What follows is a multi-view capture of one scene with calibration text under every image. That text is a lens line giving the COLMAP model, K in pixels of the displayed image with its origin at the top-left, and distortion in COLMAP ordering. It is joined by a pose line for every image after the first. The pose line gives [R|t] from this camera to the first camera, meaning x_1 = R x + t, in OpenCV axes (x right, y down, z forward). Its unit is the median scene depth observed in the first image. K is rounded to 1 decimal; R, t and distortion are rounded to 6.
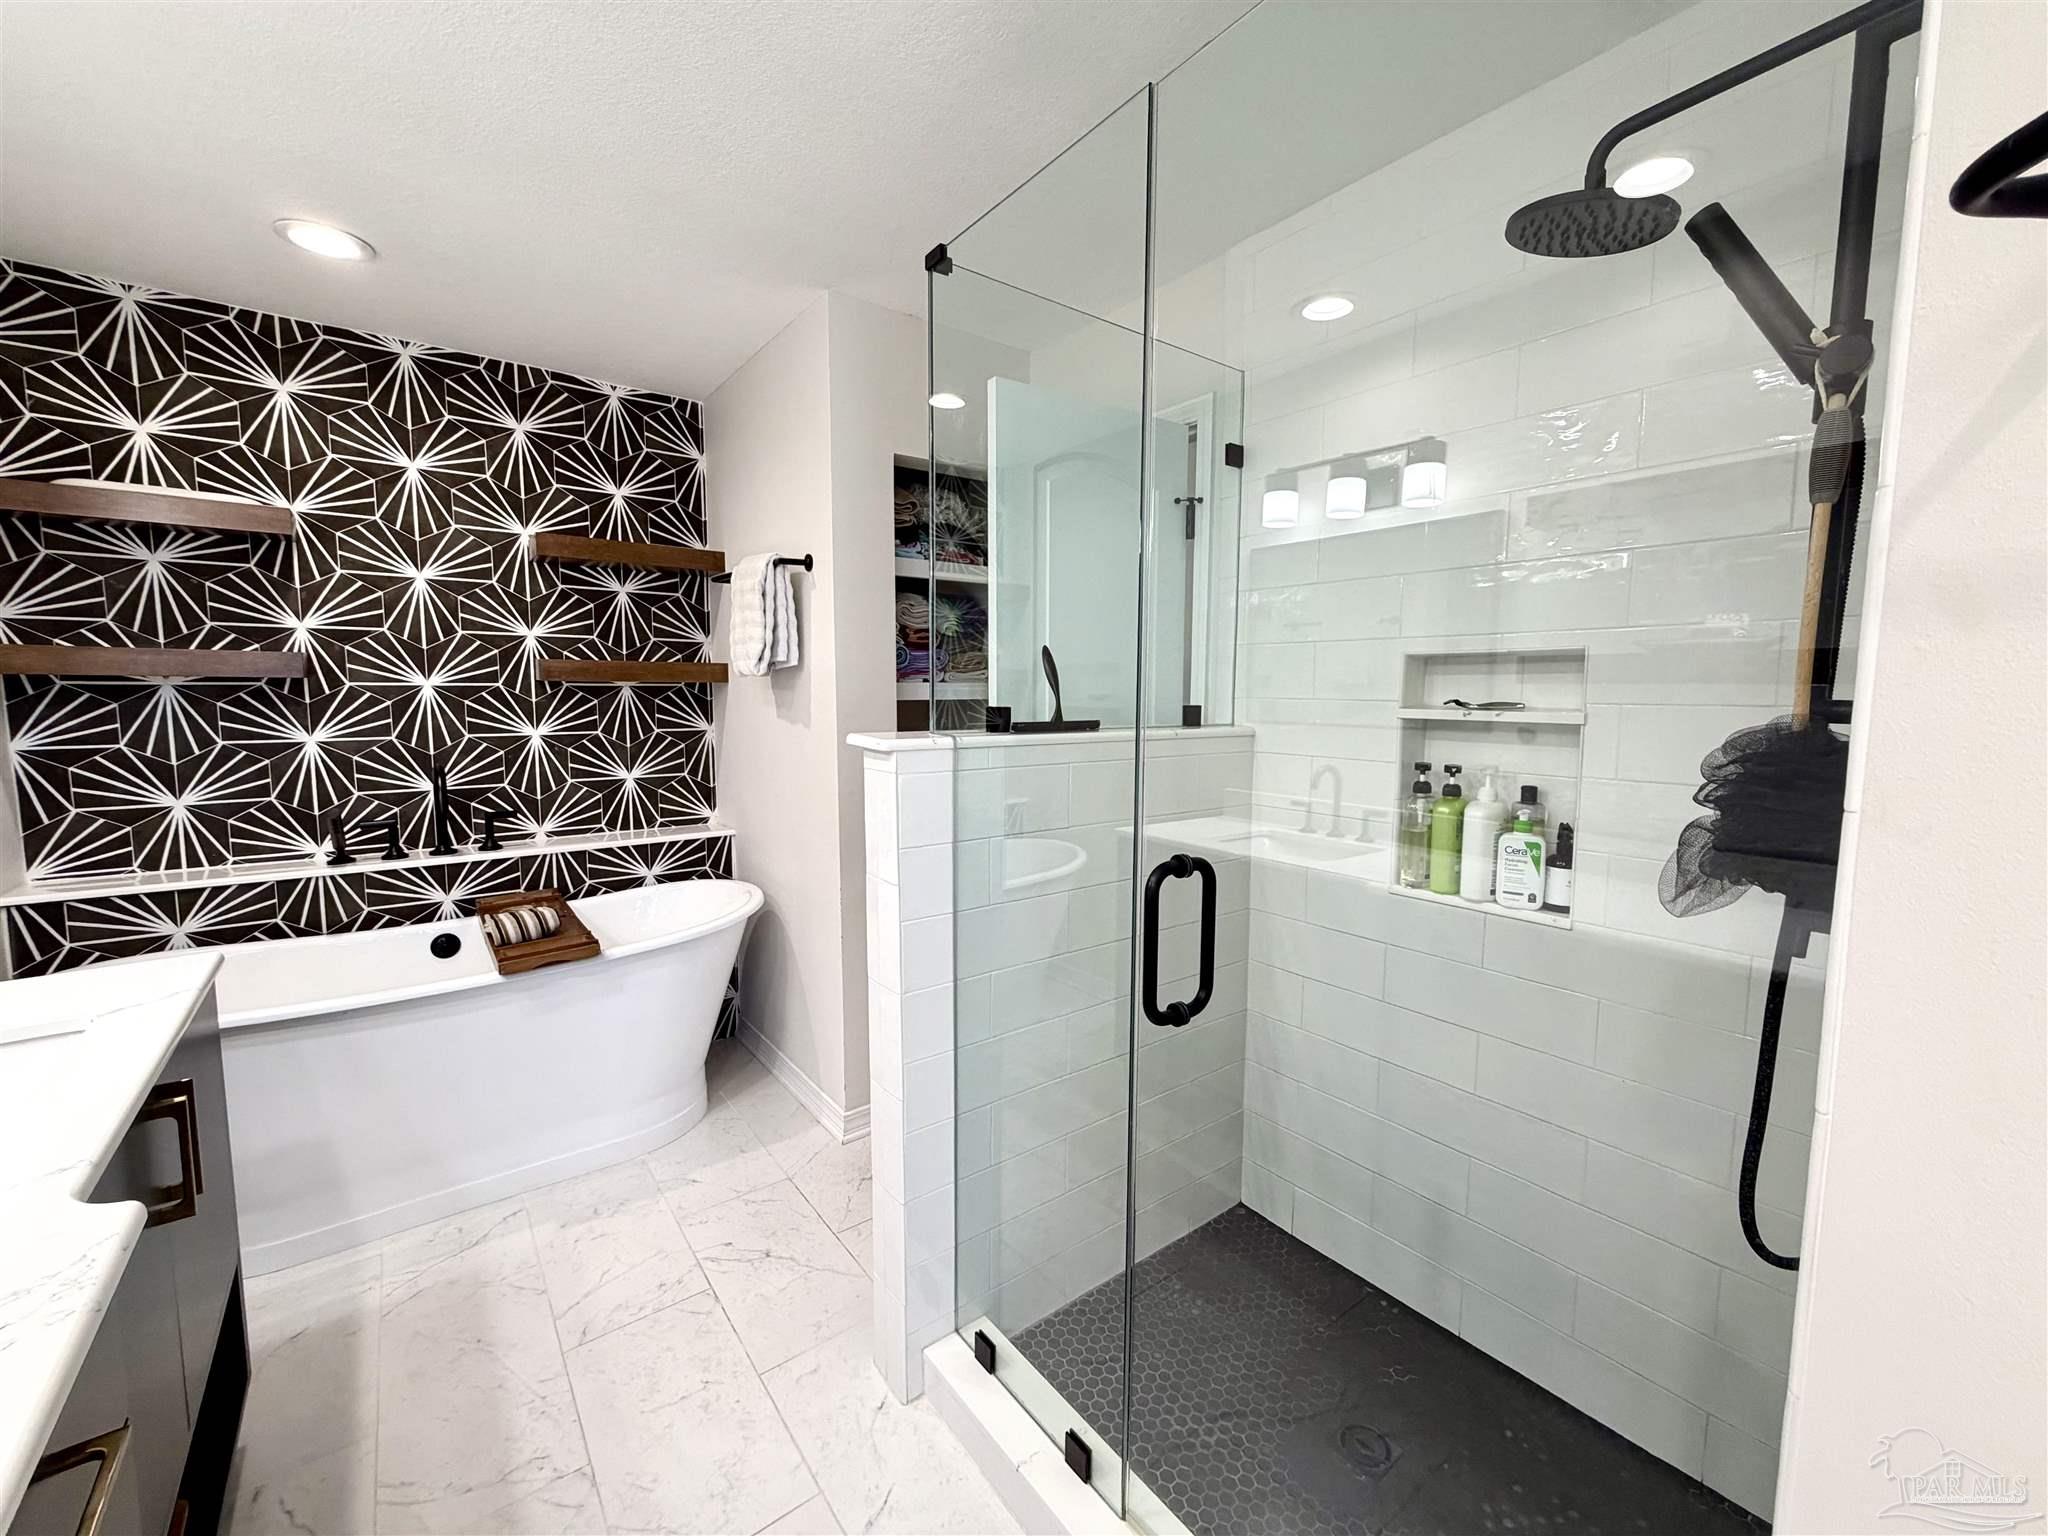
lens RADIAL K [[819.9, 0, 1020.6], [0, 819.9, 770.4], [0, 0, 1]] dist [0.001022, -0.000198]
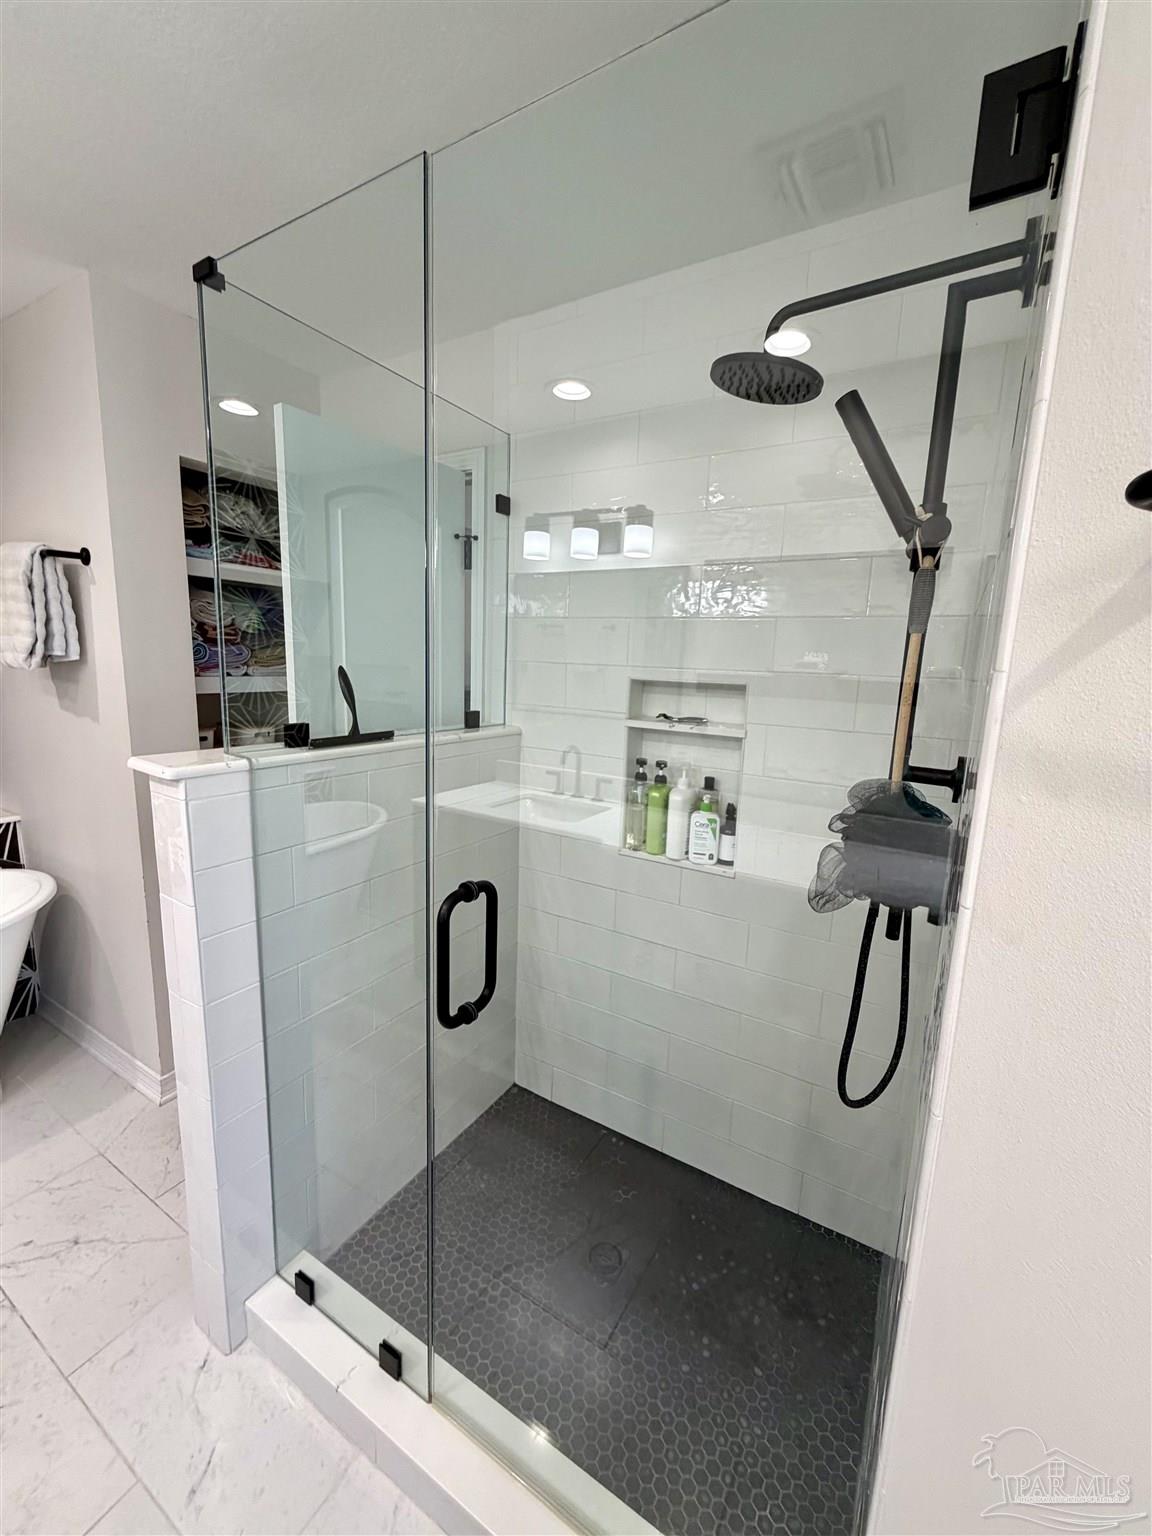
lens RADIAL K [[614.9, 0, 579.5], [0, 614.9, 767.2], [0, 0, 1]] dist [0.001022, -0.000198]
pose [[0.927624, -0.033062, 0.372050, 0.015022], [0.002936, 0.996689, 0.081252, -0.077289], [-0.373504, -0.074279, 0.924650, 0.092569]]
